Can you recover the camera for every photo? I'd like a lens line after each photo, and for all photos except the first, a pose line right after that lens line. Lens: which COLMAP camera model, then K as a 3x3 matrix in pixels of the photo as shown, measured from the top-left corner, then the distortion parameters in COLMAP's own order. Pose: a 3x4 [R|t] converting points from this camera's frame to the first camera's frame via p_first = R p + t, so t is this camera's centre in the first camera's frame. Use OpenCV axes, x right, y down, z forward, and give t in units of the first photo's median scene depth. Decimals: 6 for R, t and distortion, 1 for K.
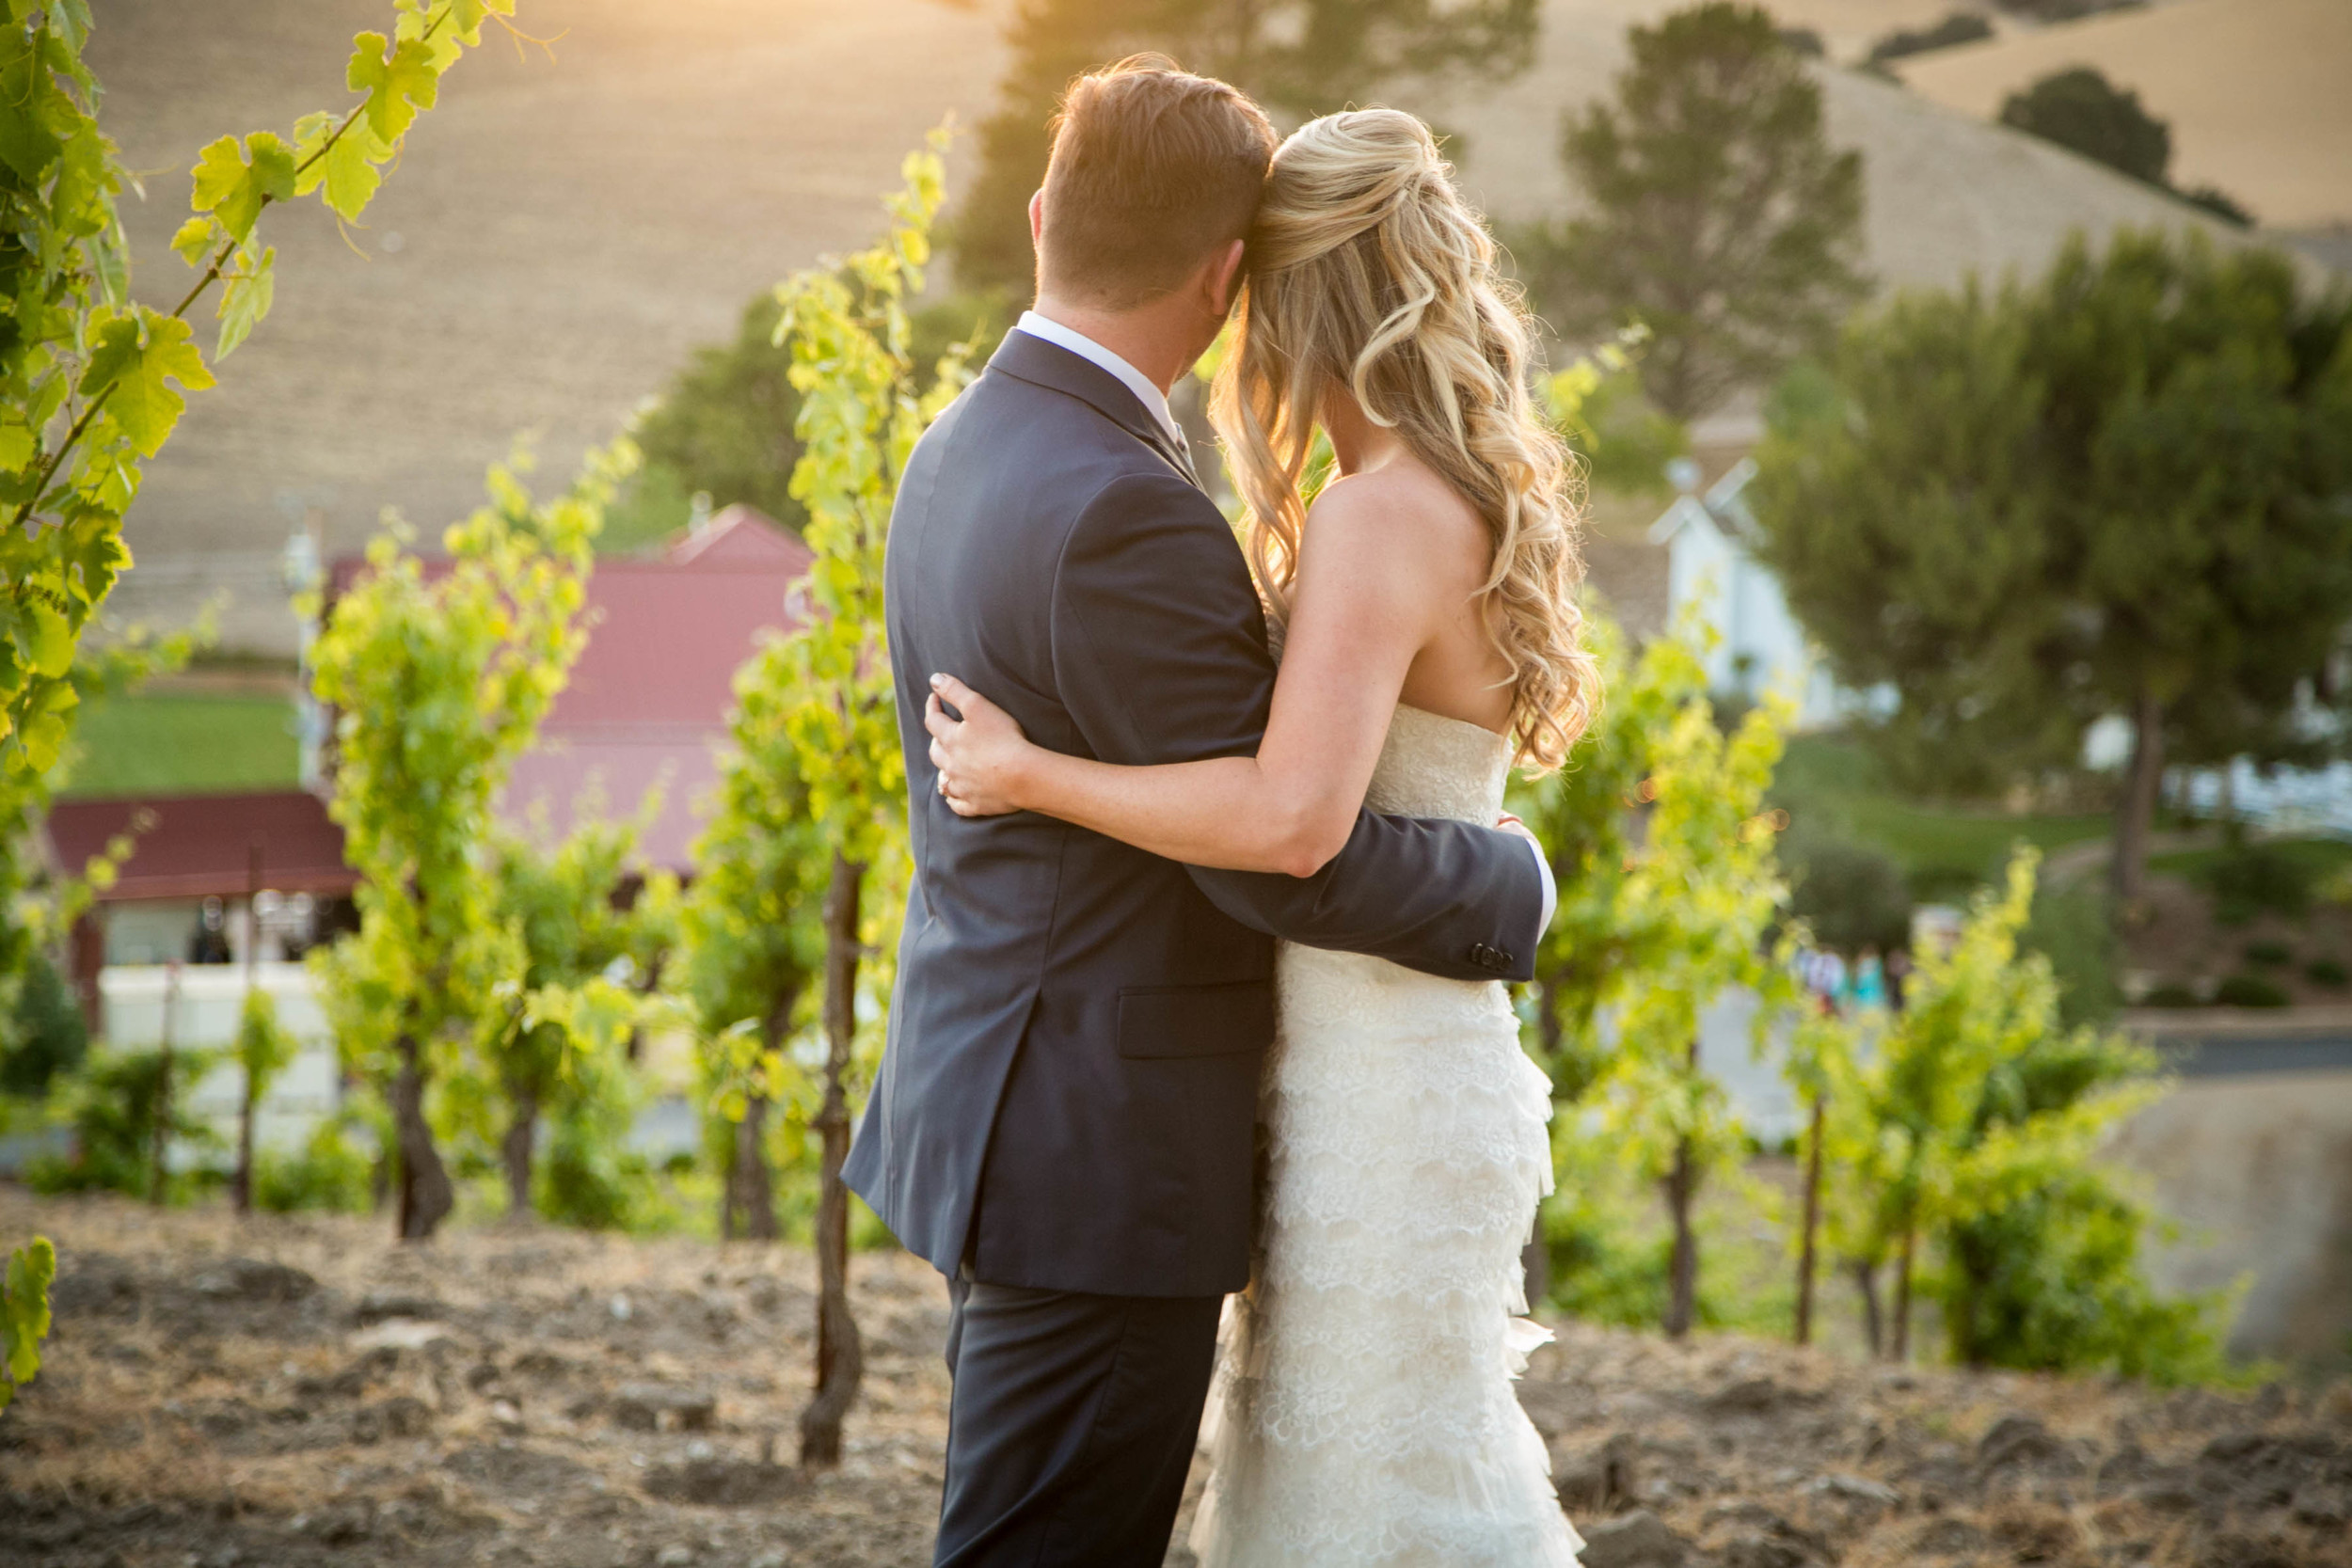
lens RADIAL K [[5677.8, 0, 1175.3], [0, 5677.8, 795.3], [0, 0, 1]] dist [0.503502, 0.000000]
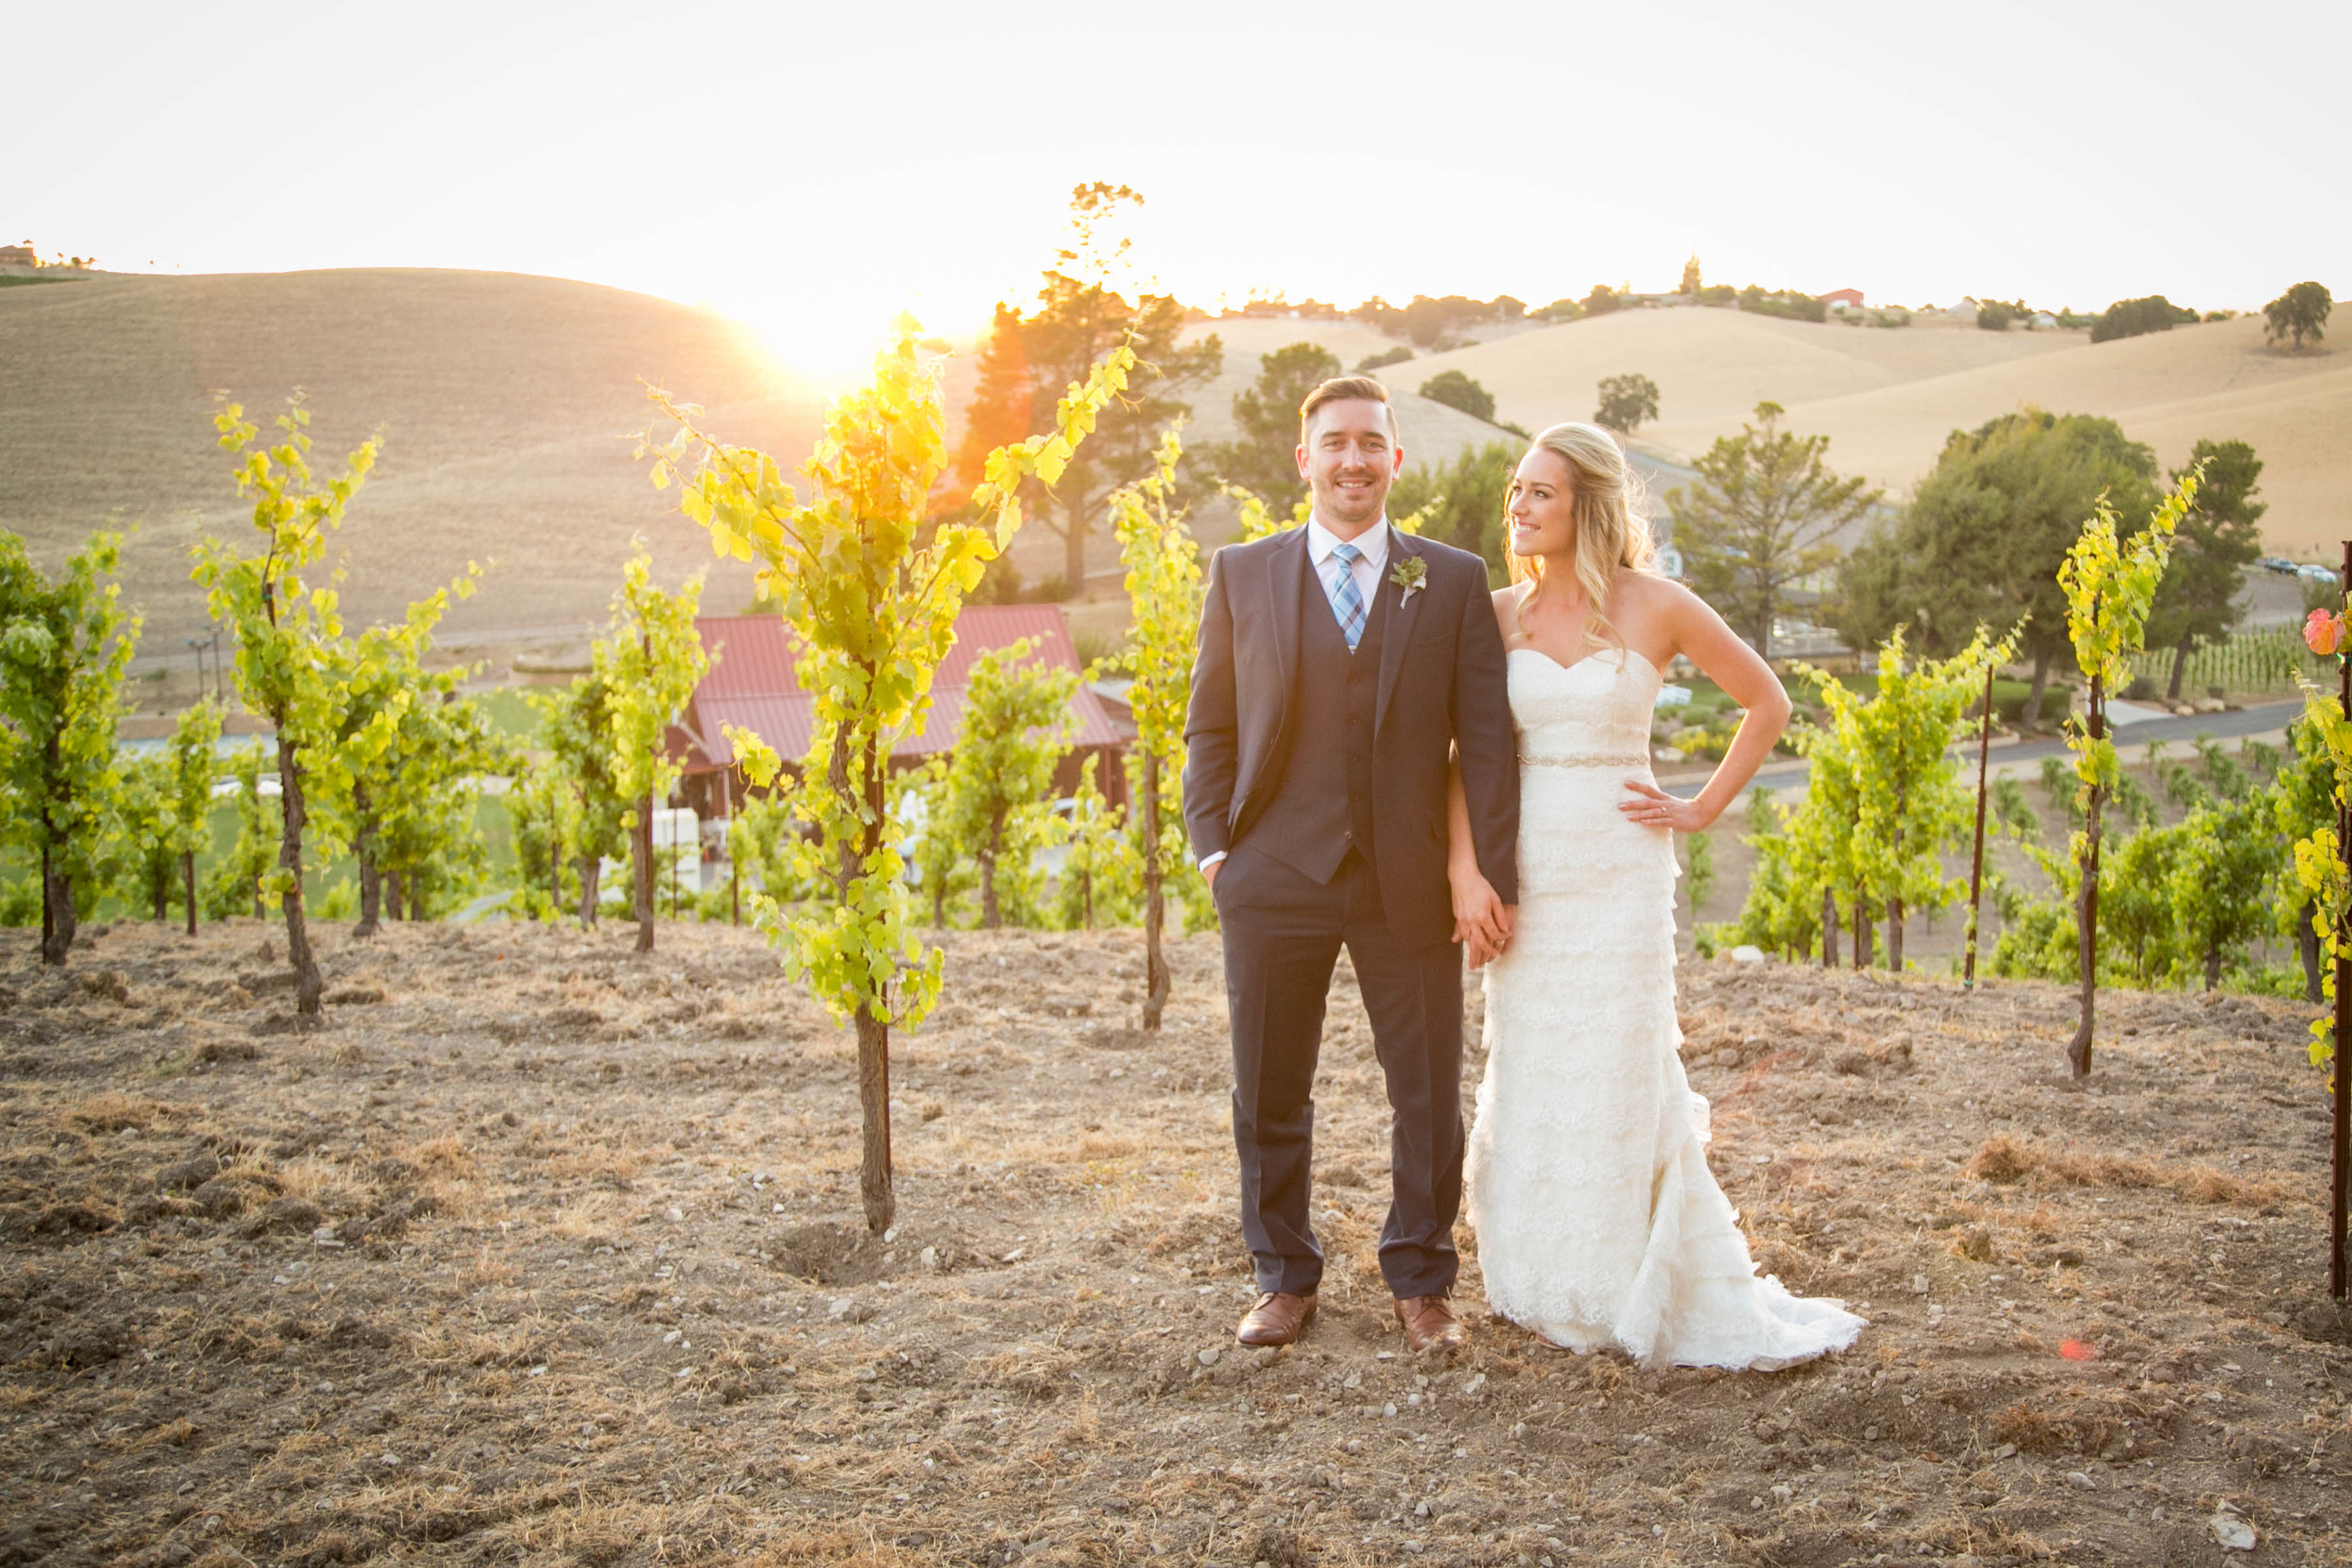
lens RADIAL K [[2604.6, 0, 1176.4], [0, 2604.6, 775.9], [0, 0, 1]] dist [-0.007664, 0.000000]
pose [[0.989096, -0.049630, 0.138657, -0.186683], [0.045154, 0.998358, 0.035247, -0.015730], [-0.140178, -0.028602, 0.989713, 0.004757]]
